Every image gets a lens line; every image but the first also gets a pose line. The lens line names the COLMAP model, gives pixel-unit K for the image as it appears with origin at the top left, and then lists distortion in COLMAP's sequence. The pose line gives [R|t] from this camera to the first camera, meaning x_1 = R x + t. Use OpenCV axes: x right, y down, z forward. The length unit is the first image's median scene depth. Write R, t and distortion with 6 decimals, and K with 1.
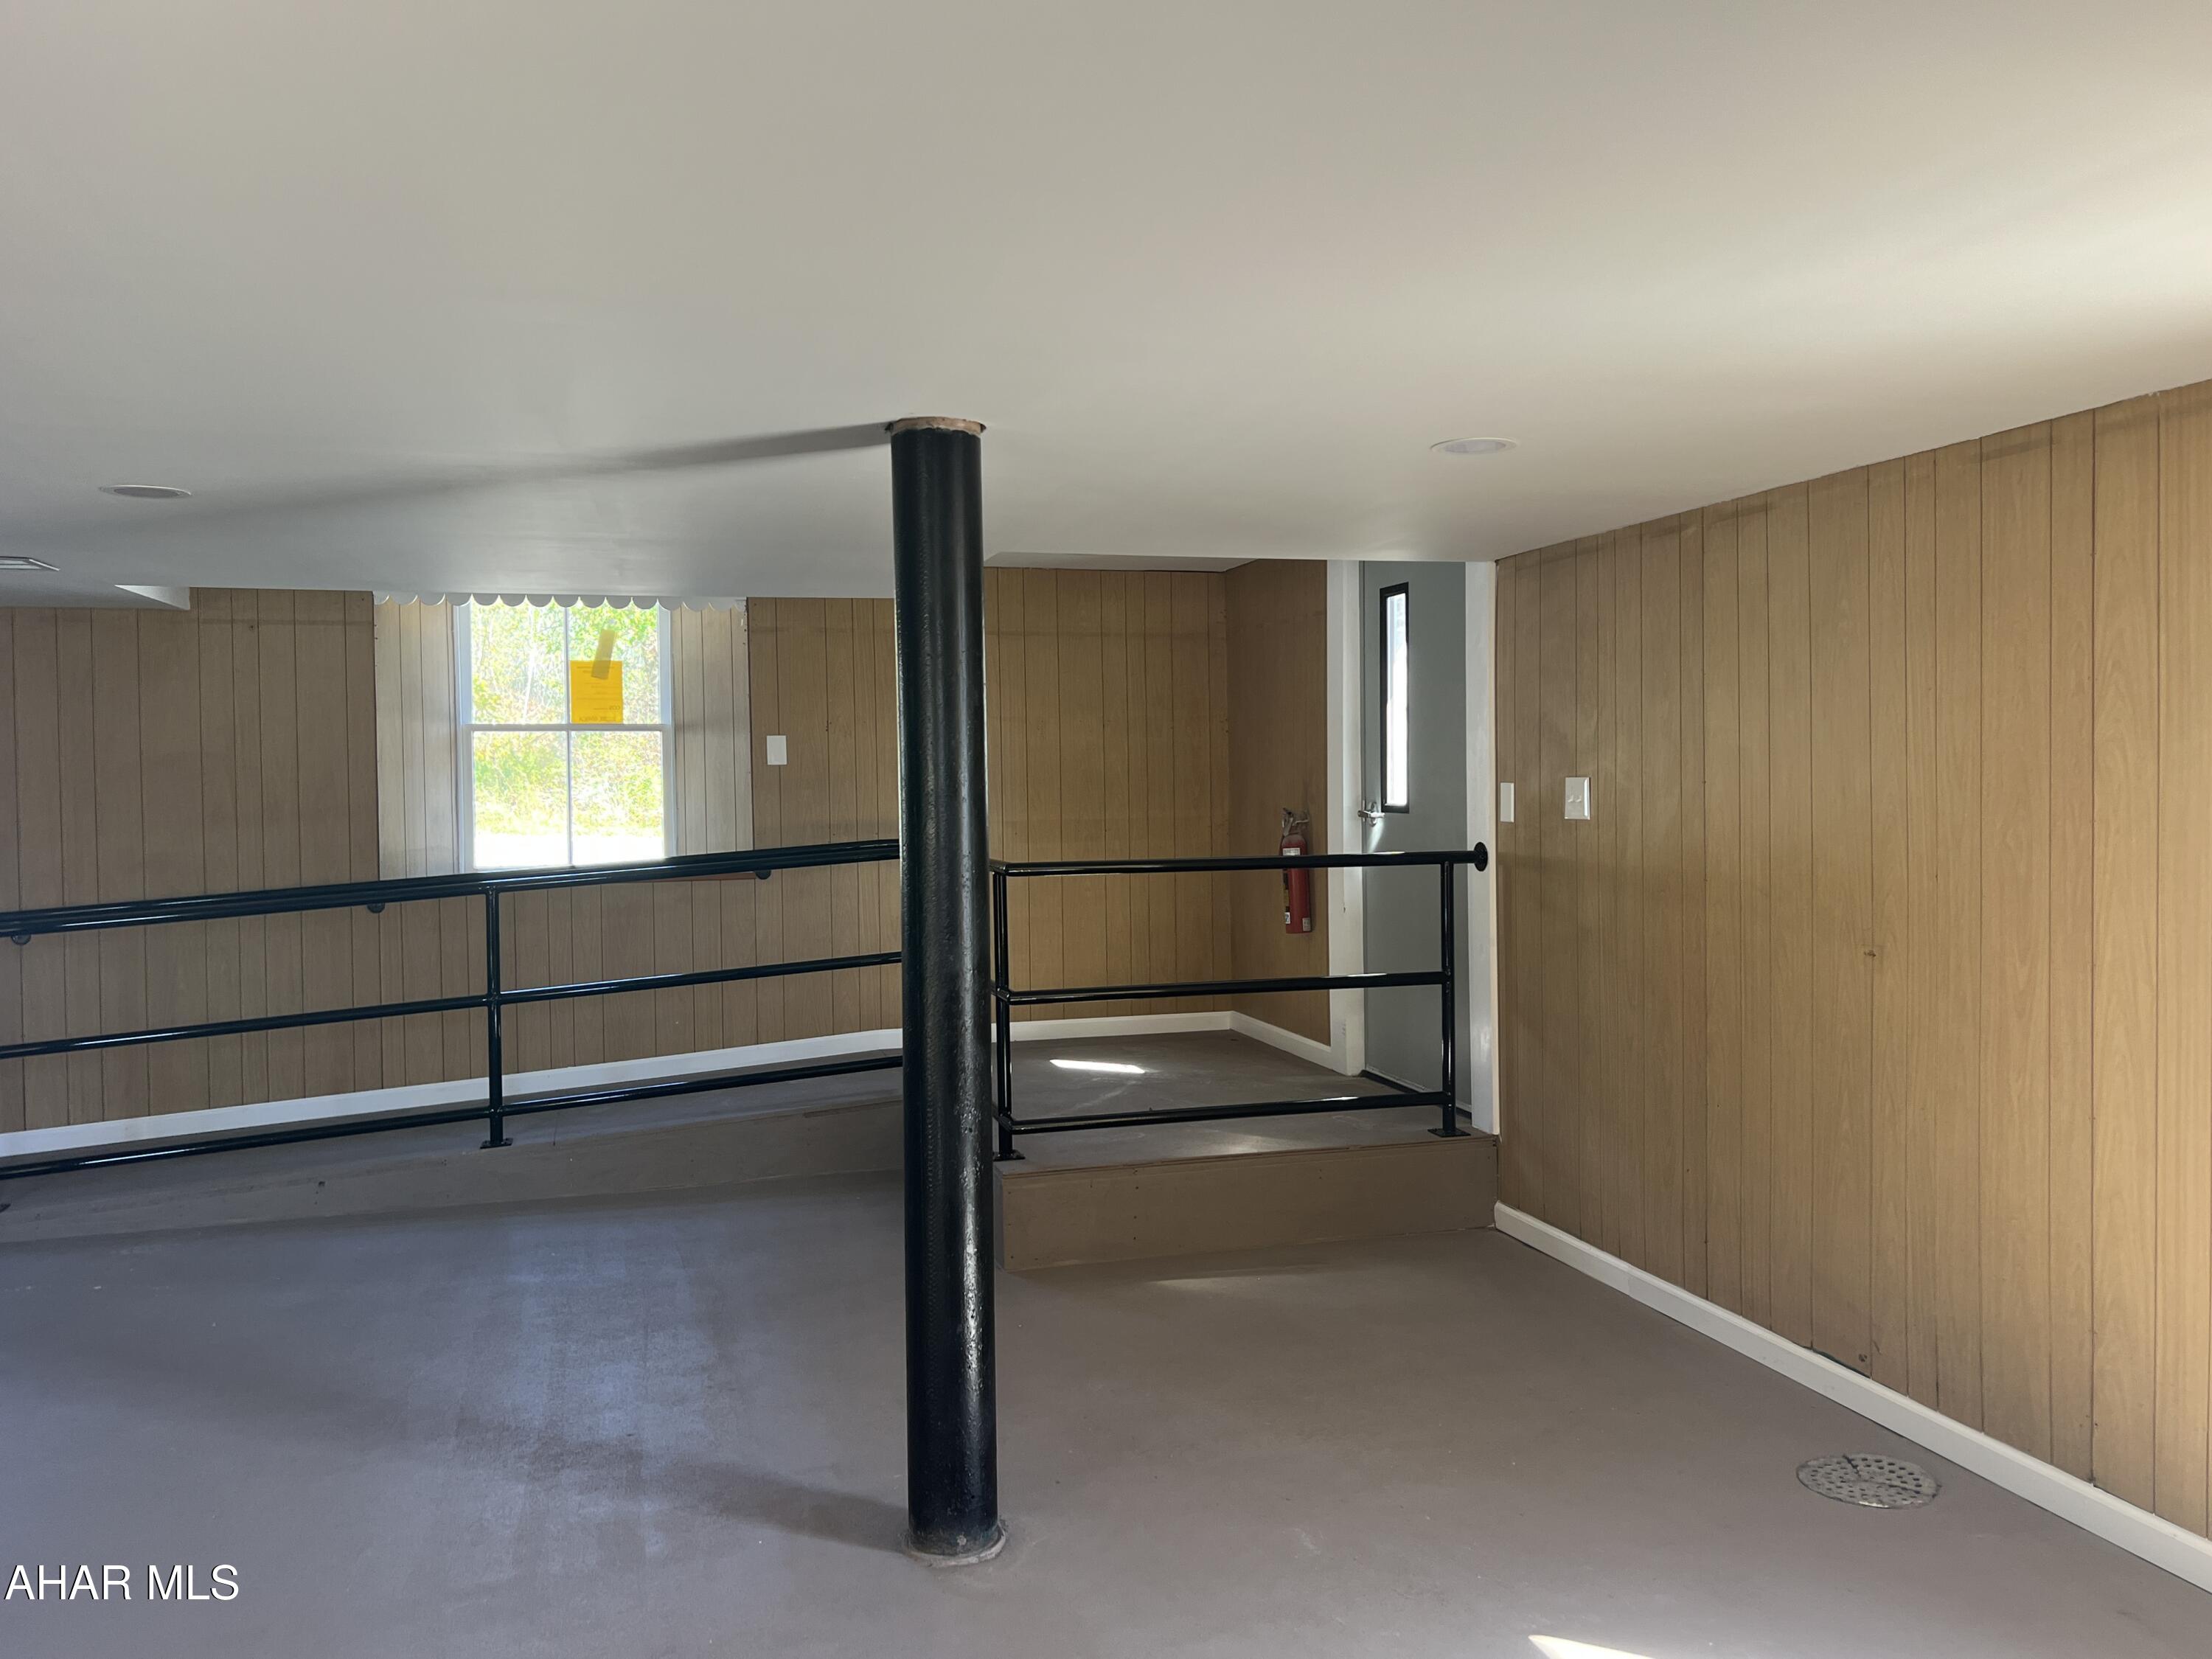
lens RADIAL K [[1742.3, 0, 1108.2], [0, 1742.3, 822.2], [0, 0, 1]] dist [0.005147, -0.000632]
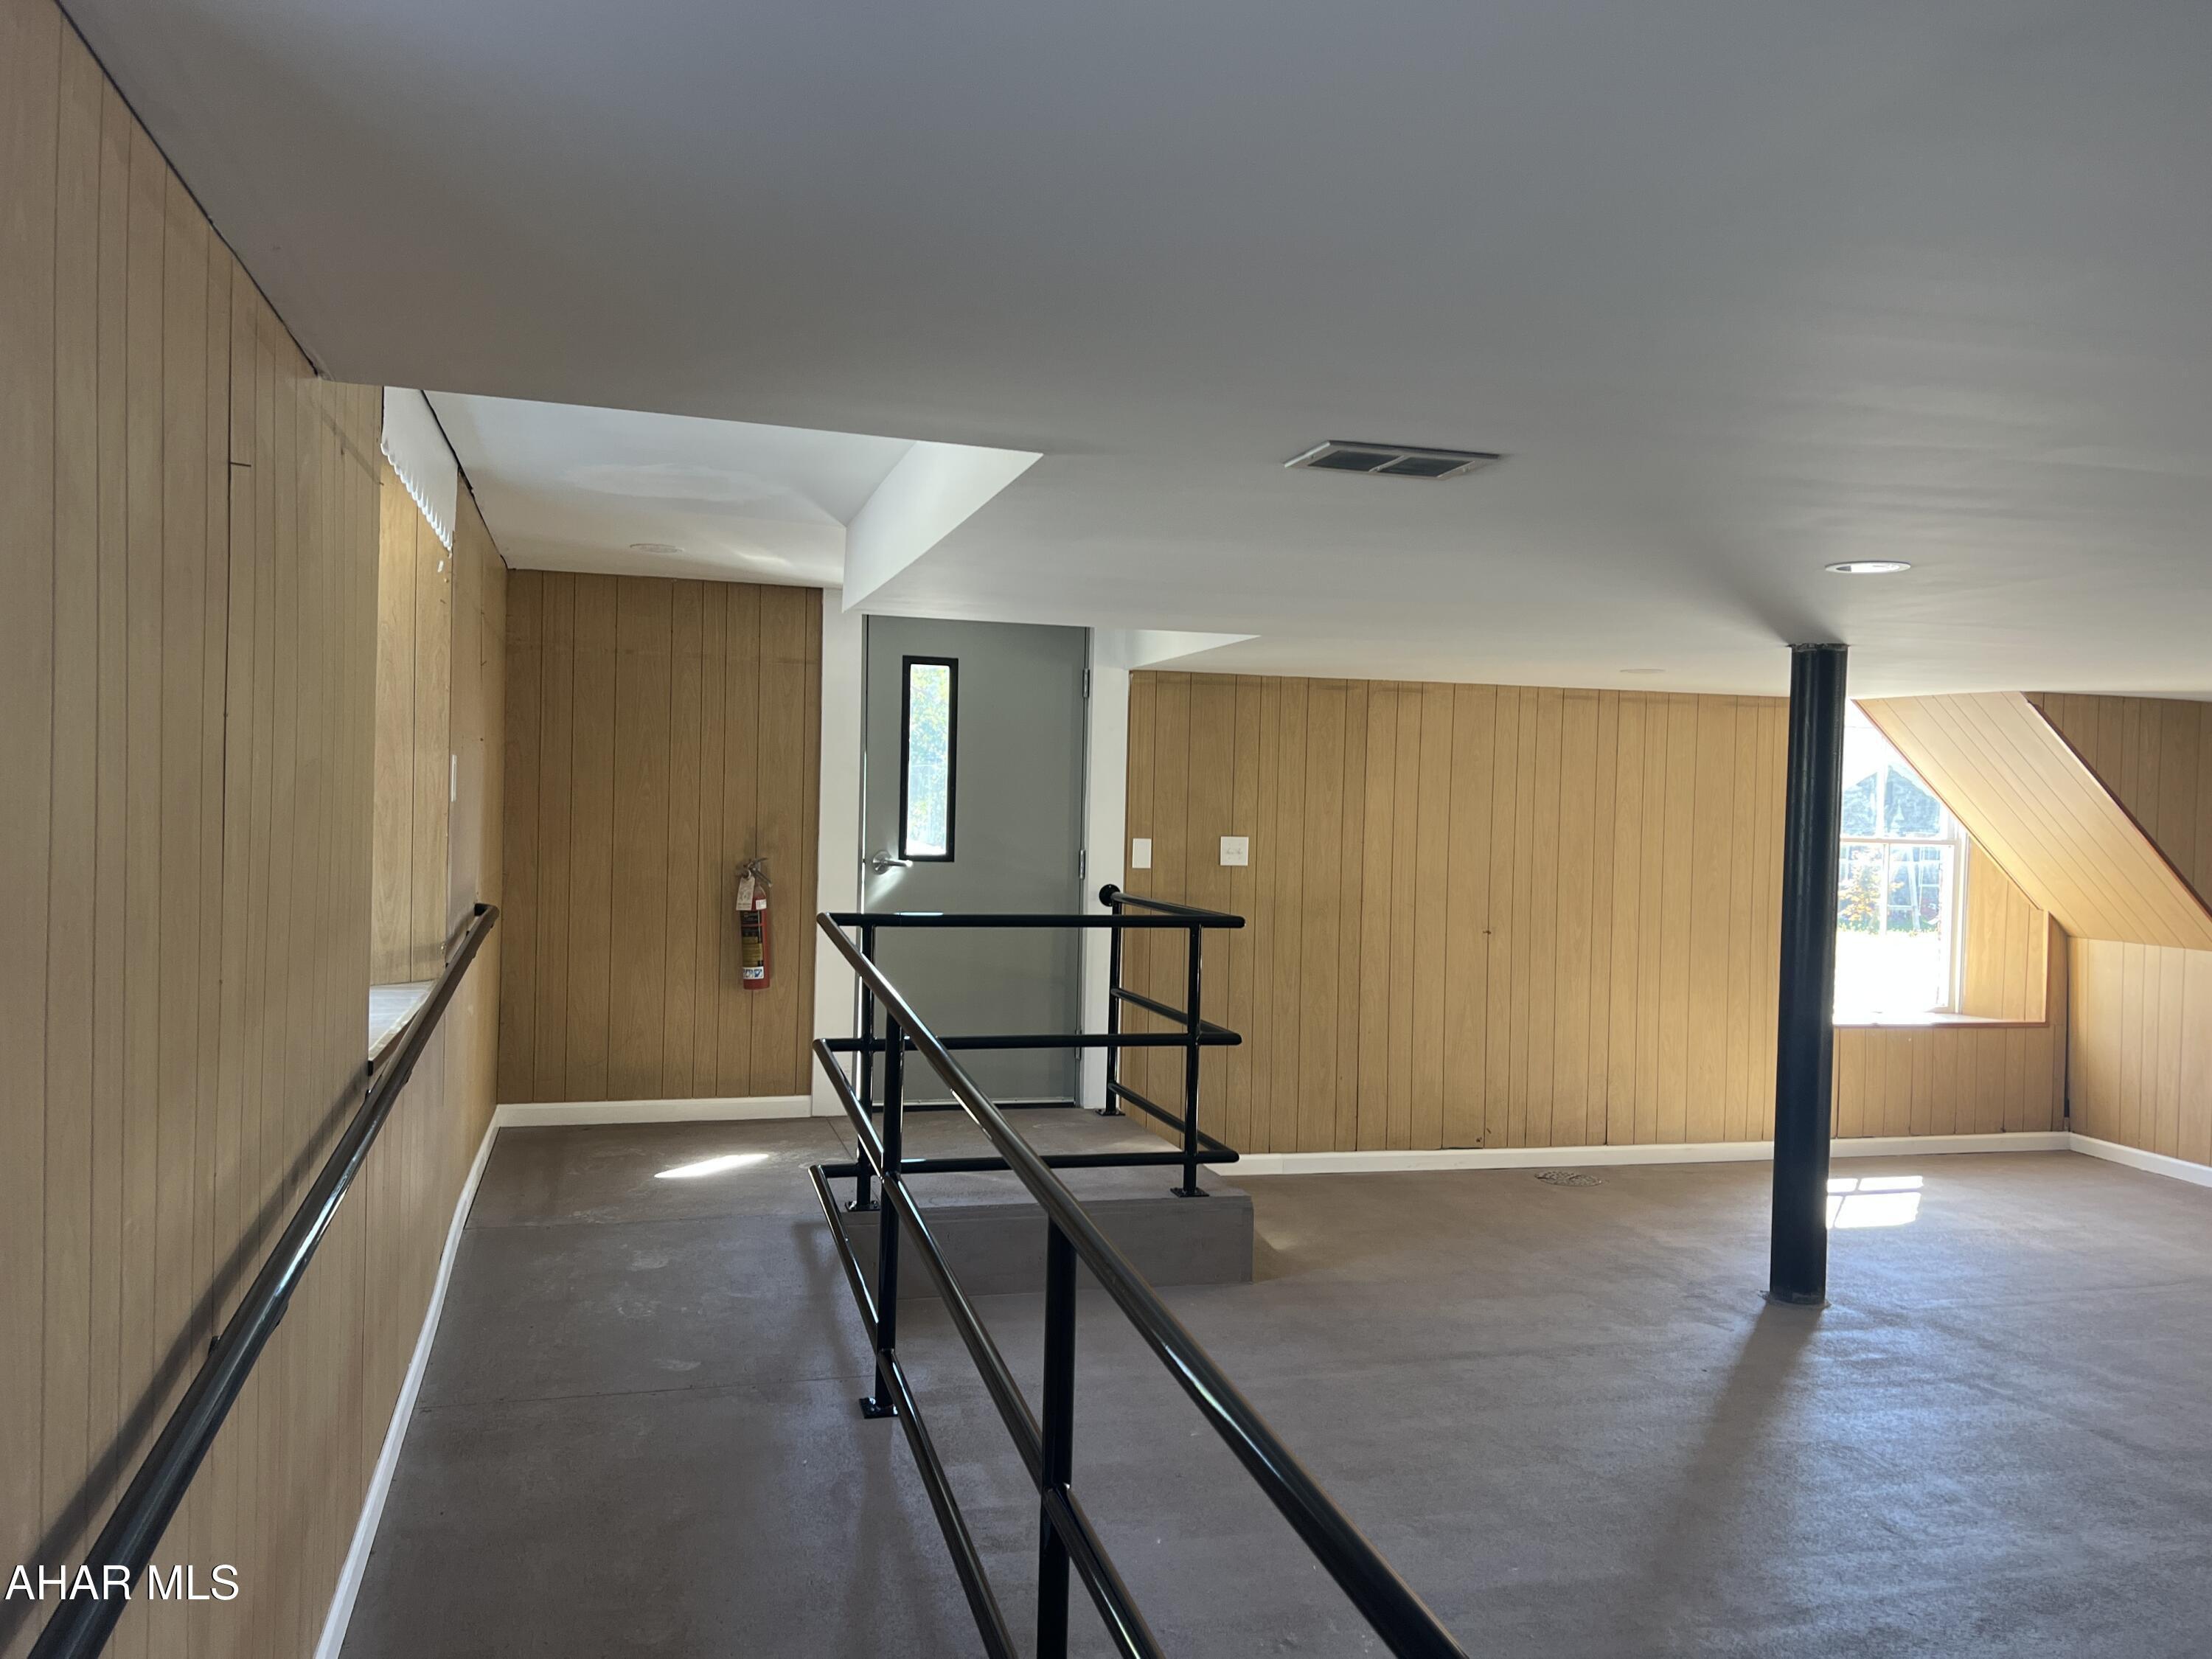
lens RADIAL K [[1742.3, 0, 1107.3], [0, 1742.3, 836.3], [0, 0, 1]] dist [0.005147, -0.000632]
pose [[0.013539, -0.010186, 0.999856, -1.372850], [-0.002043, 0.999946, 0.010214, -0.046815], [-0.999906, -0.002181, 0.013518, 1.254576]]
